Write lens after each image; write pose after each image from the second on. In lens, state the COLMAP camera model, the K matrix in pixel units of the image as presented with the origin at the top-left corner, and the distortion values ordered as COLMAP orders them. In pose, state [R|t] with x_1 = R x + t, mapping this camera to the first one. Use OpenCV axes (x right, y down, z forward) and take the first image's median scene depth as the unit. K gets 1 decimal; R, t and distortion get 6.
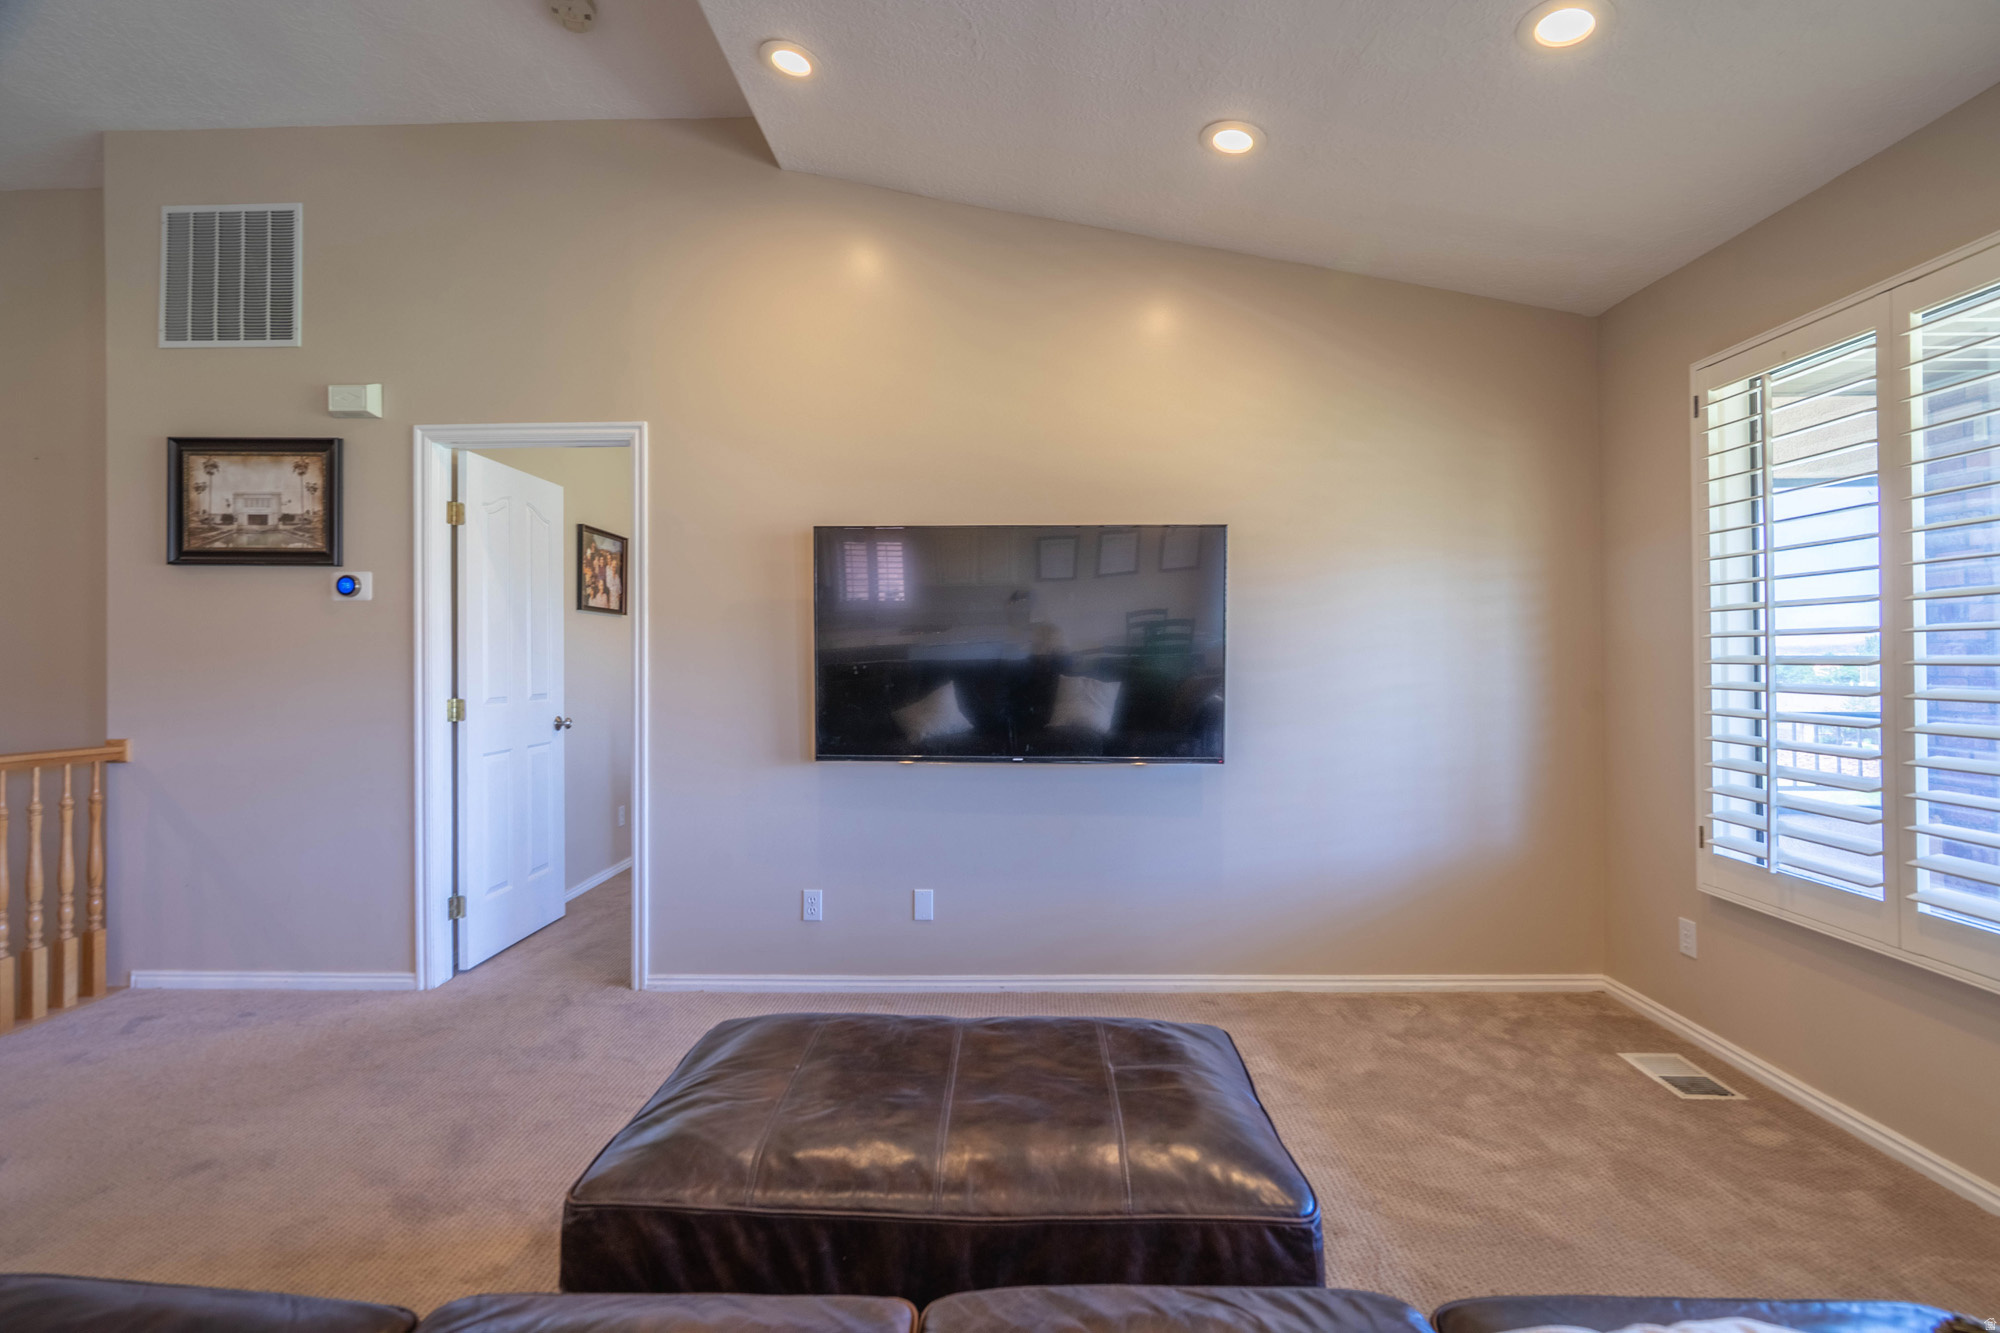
lens RADIAL K [[838.7, 0, 999.0], [0, 838.7, 661.3], [0, 0, 1]] dist [0.000350, 0.000634]
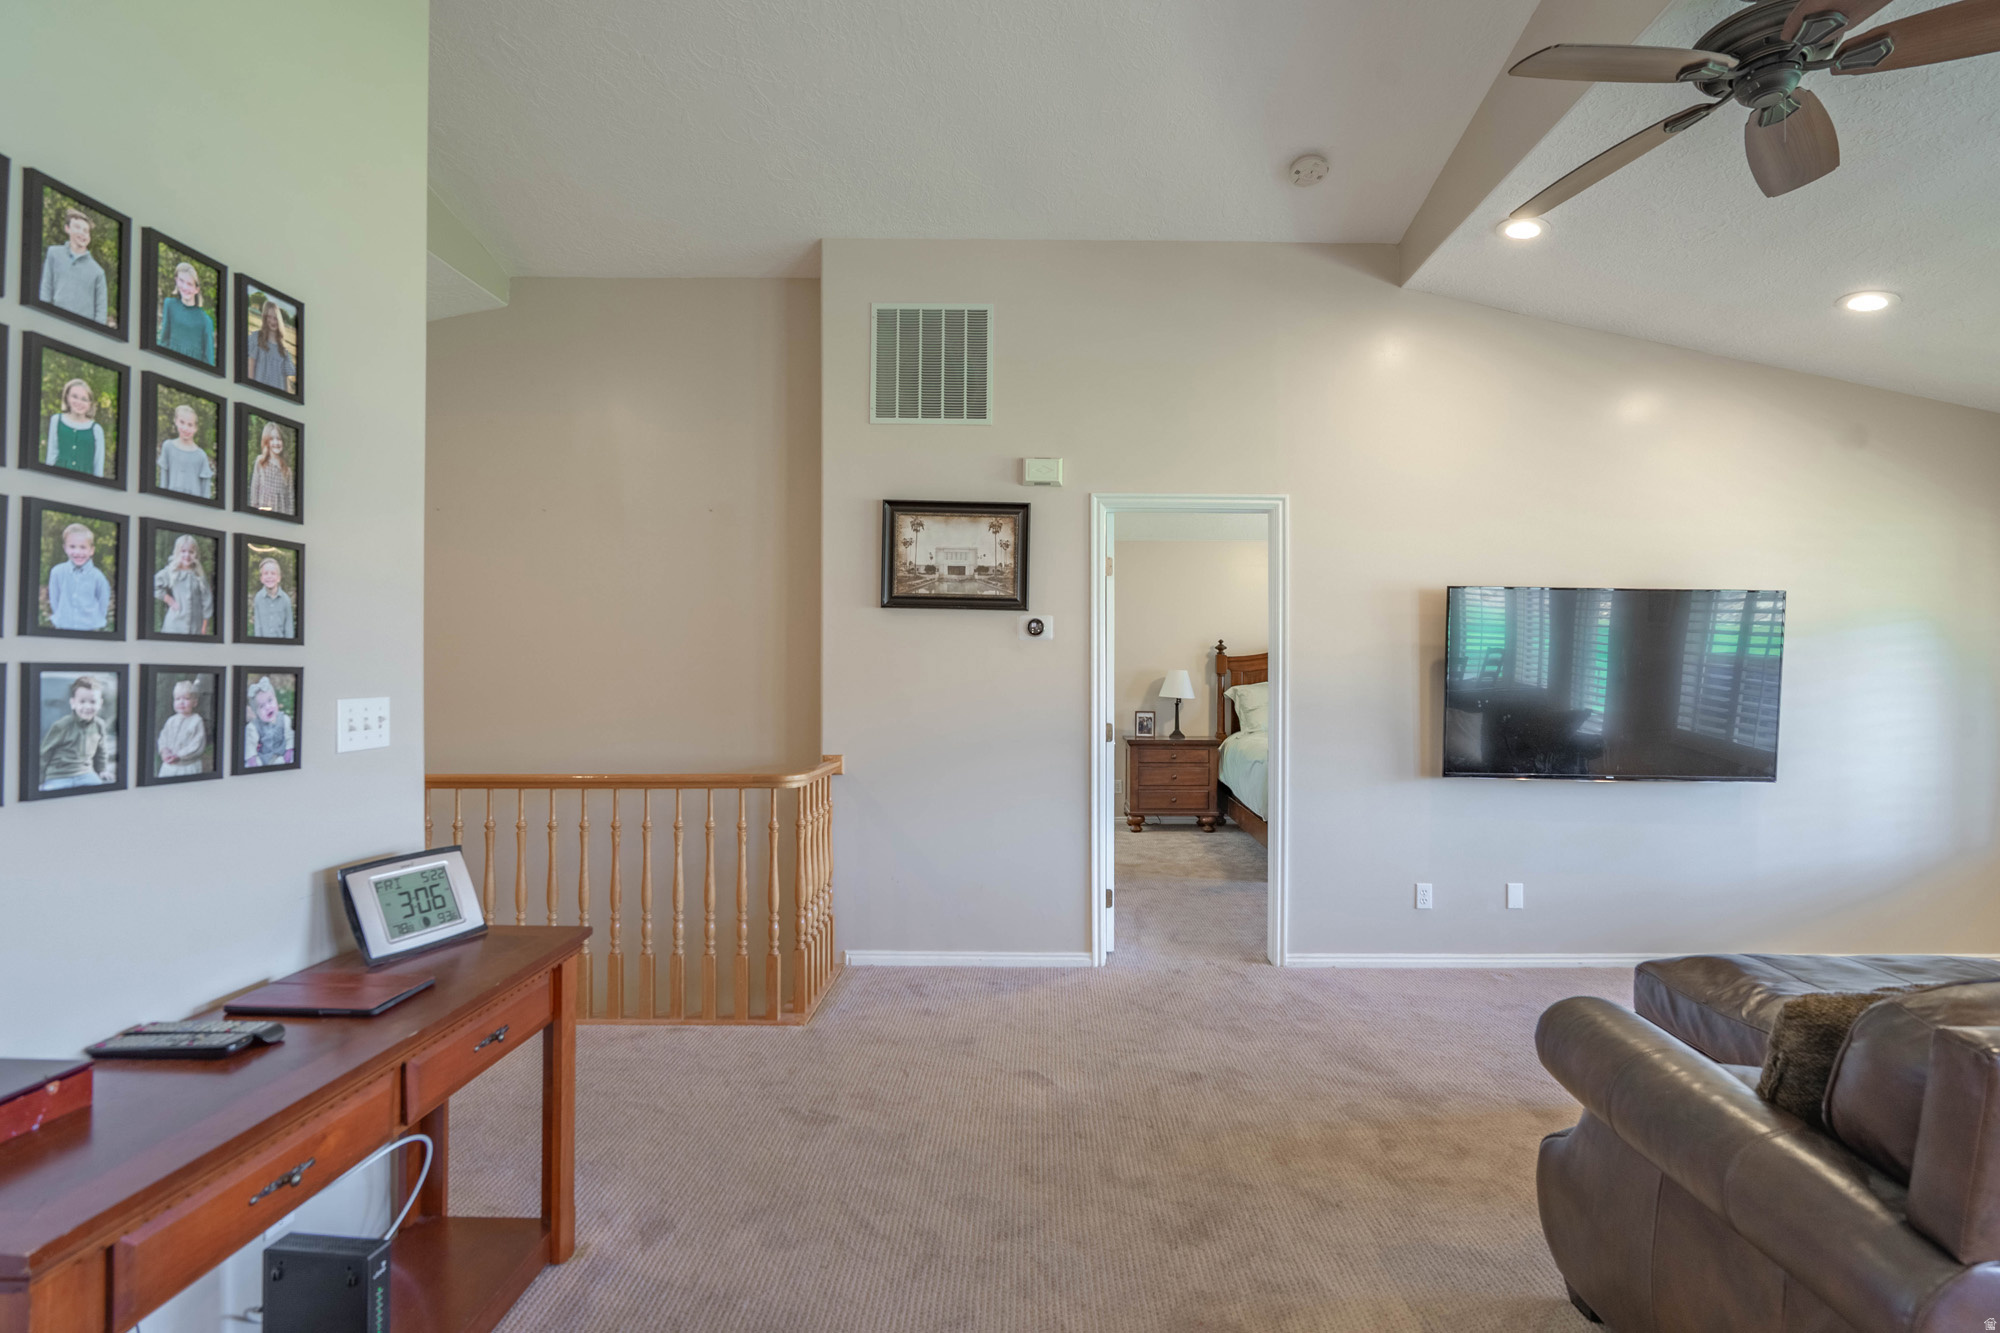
lens RADIAL K [[904.8, 0, 1006.5], [0, 904.8, 677.4], [0, 0, 1]] dist [-0.002584, 0.001894]
pose [[0.999479, 0.010515, 0.030521, -0.851269], [-0.010528, 0.999945, 0.000272, -0.018748], [-0.030517, -0.000593, 0.999534, -0.279031]]
